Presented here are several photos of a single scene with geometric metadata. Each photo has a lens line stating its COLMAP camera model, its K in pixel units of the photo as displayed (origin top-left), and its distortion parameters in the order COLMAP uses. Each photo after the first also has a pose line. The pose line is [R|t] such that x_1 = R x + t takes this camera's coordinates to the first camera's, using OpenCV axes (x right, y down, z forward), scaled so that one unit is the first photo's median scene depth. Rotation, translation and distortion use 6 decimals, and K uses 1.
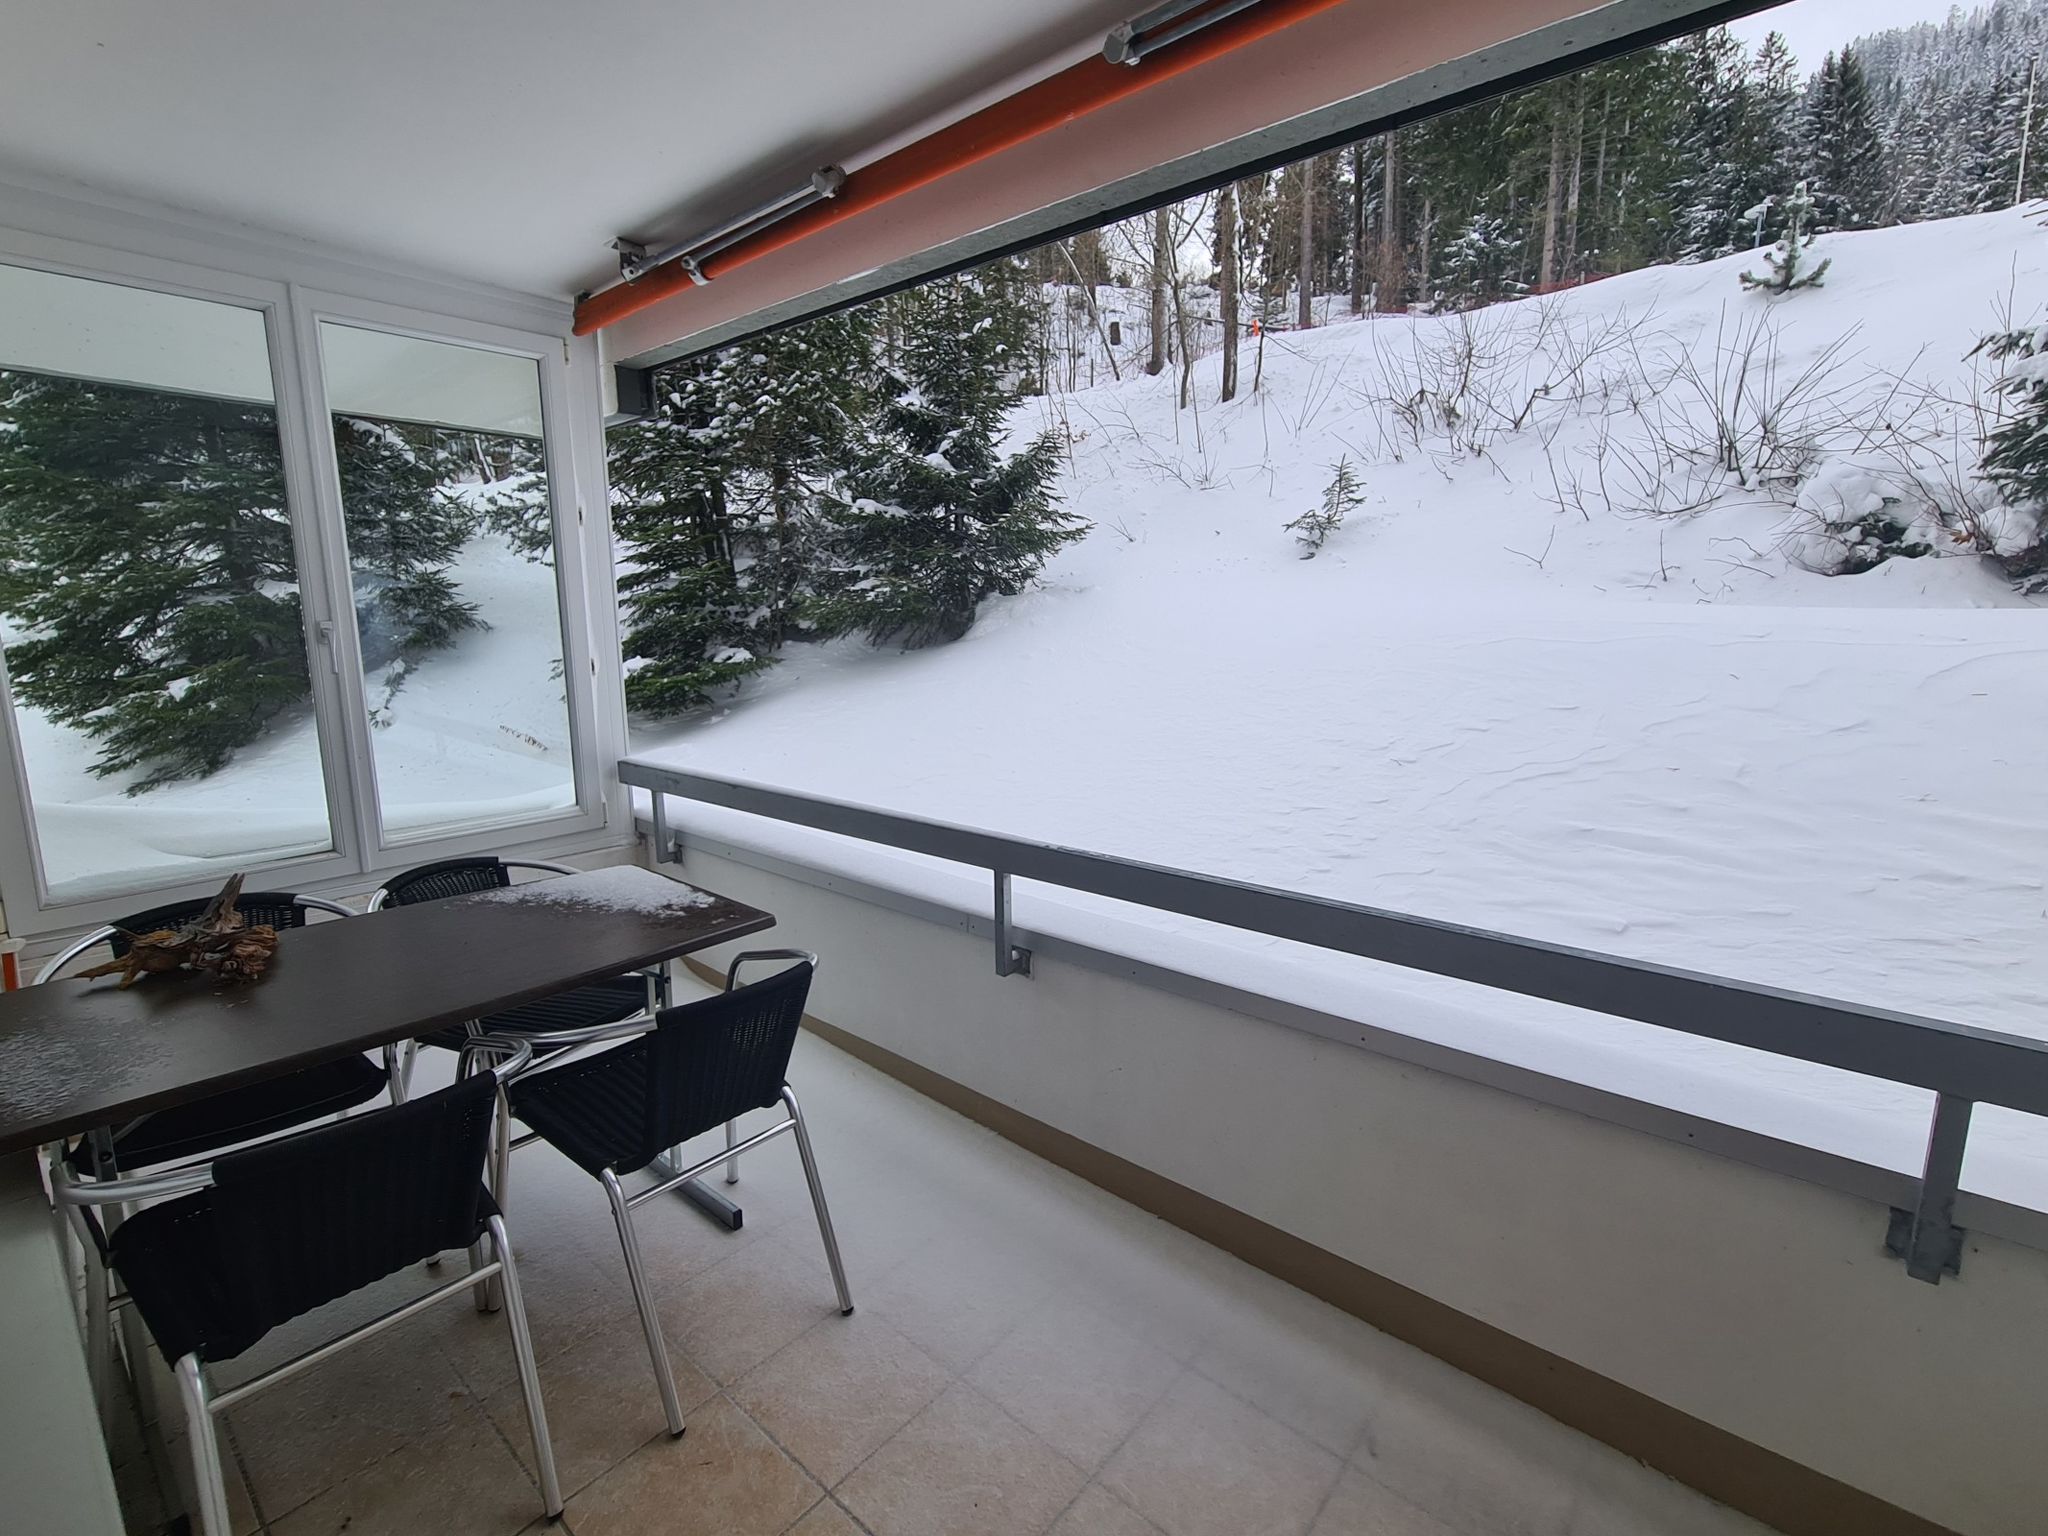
lens RADIAL K [[949.2, 0, 1022.5], [0, 949.2, 775.6], [0, 0, 1]] dist [0.006099, -0.000525]
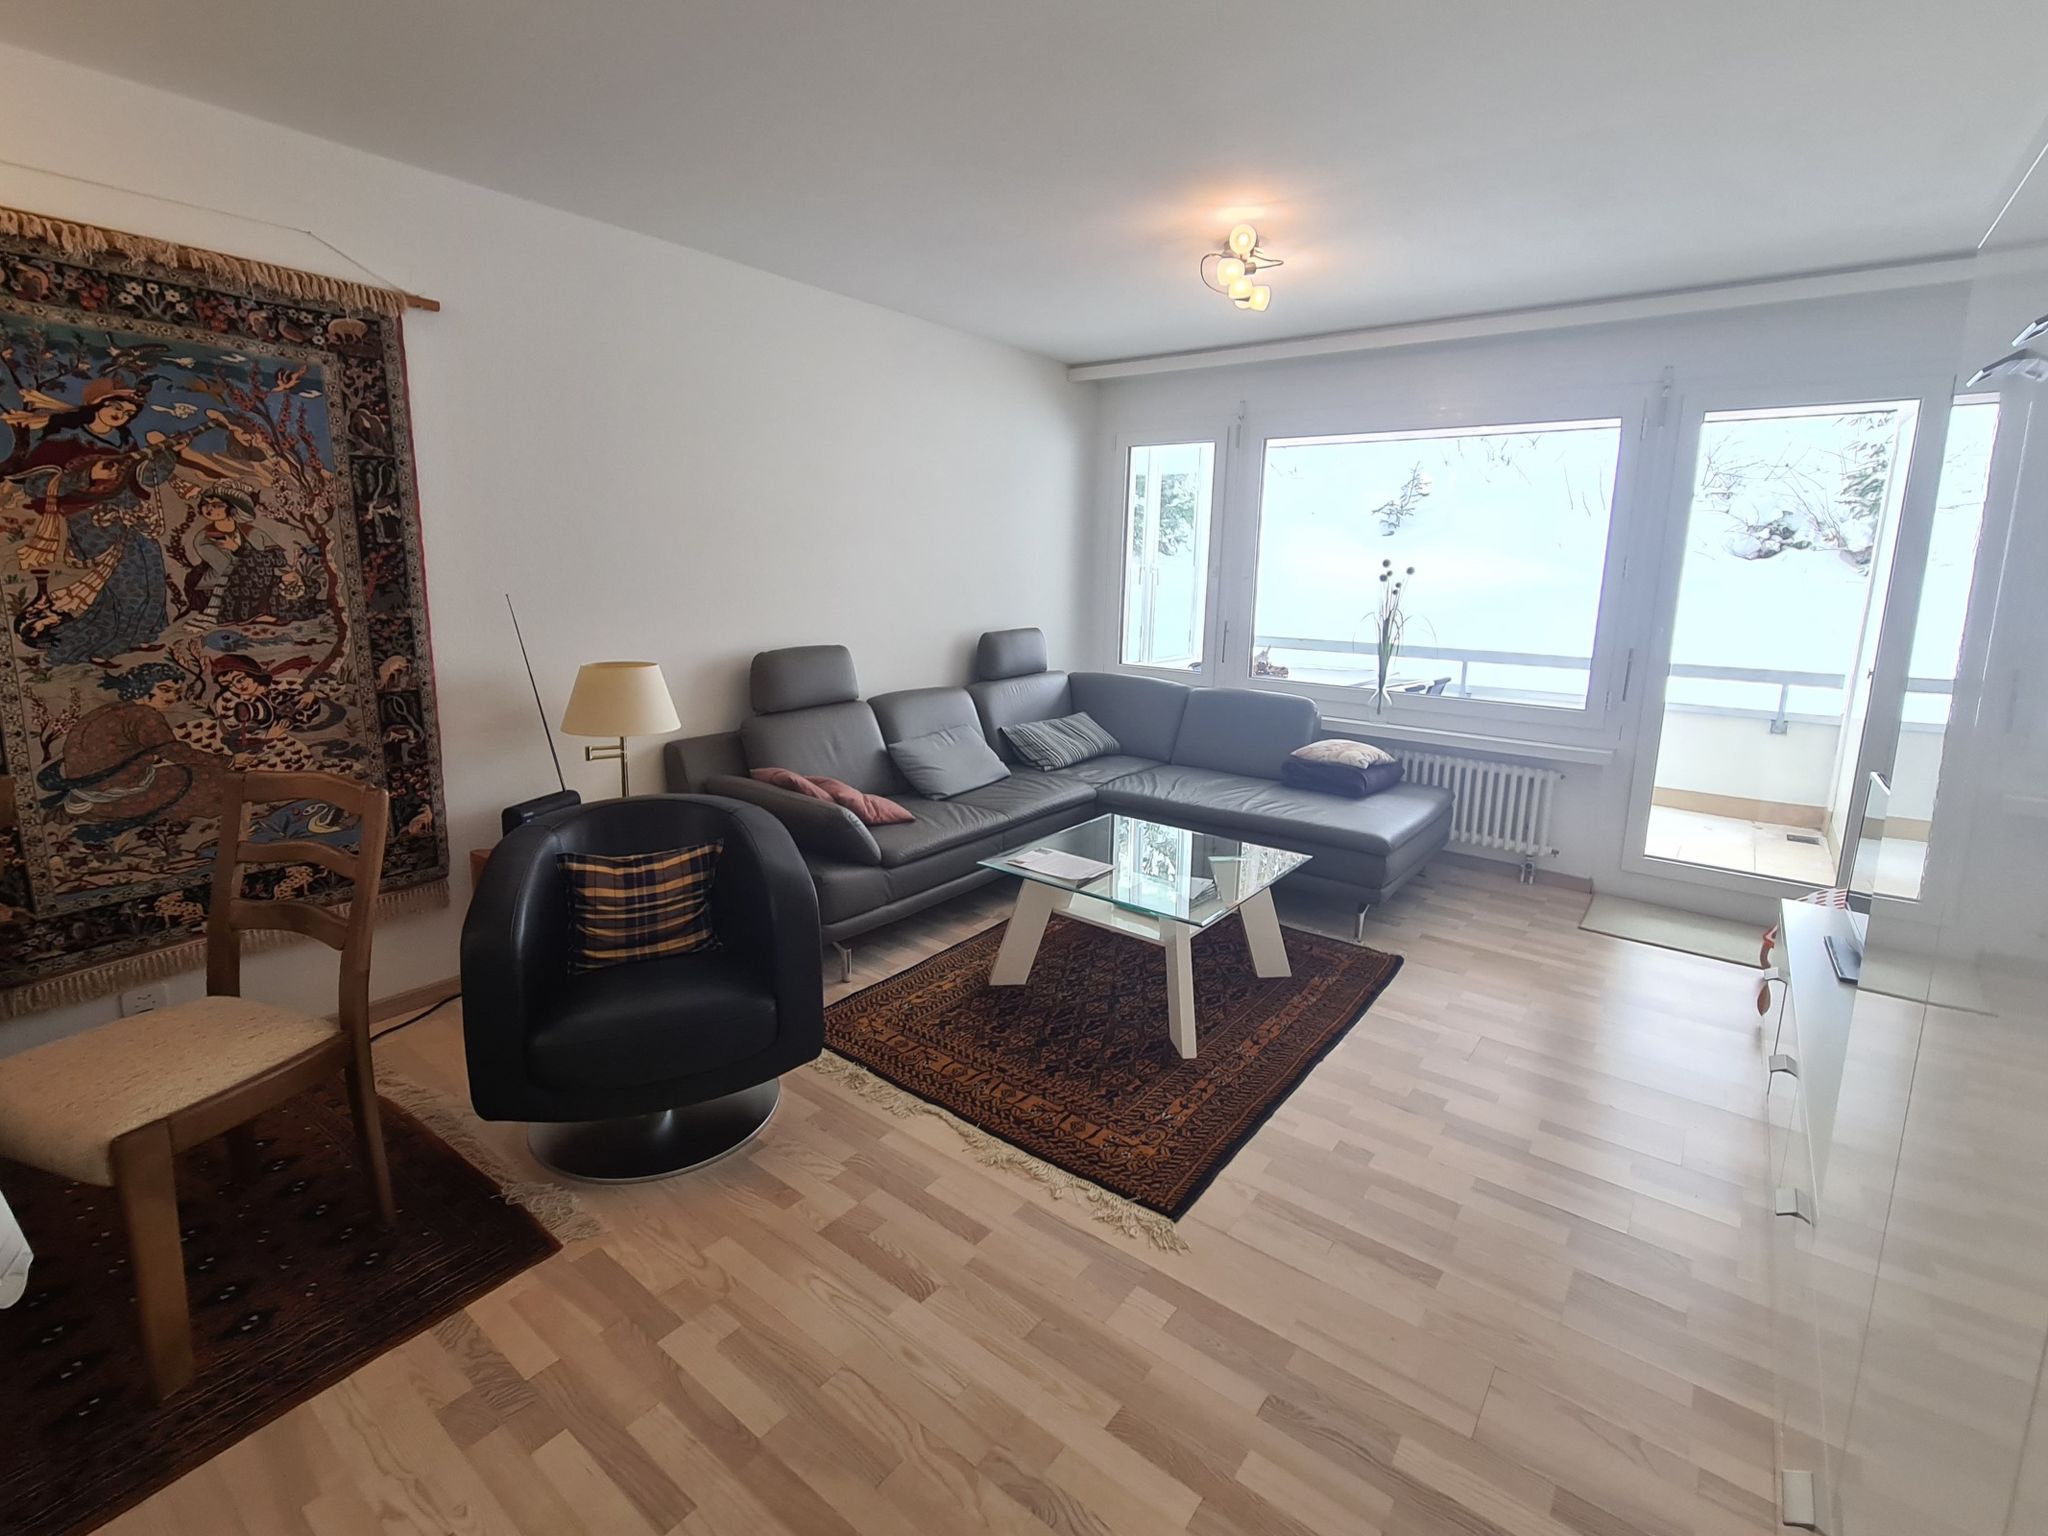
lens RADIAL K [[949.2, 0, 1013.1], [0, 949.2, 727.0], [0, 0, 1]] dist [0.006099, -0.000525]
pose [[0.998485, 0.018521, 0.051814, -0.438223], [-0.018401, 0.999827, -0.002780, 0.092191], [-0.051857, 0.001823, 0.998653, -0.500956]]
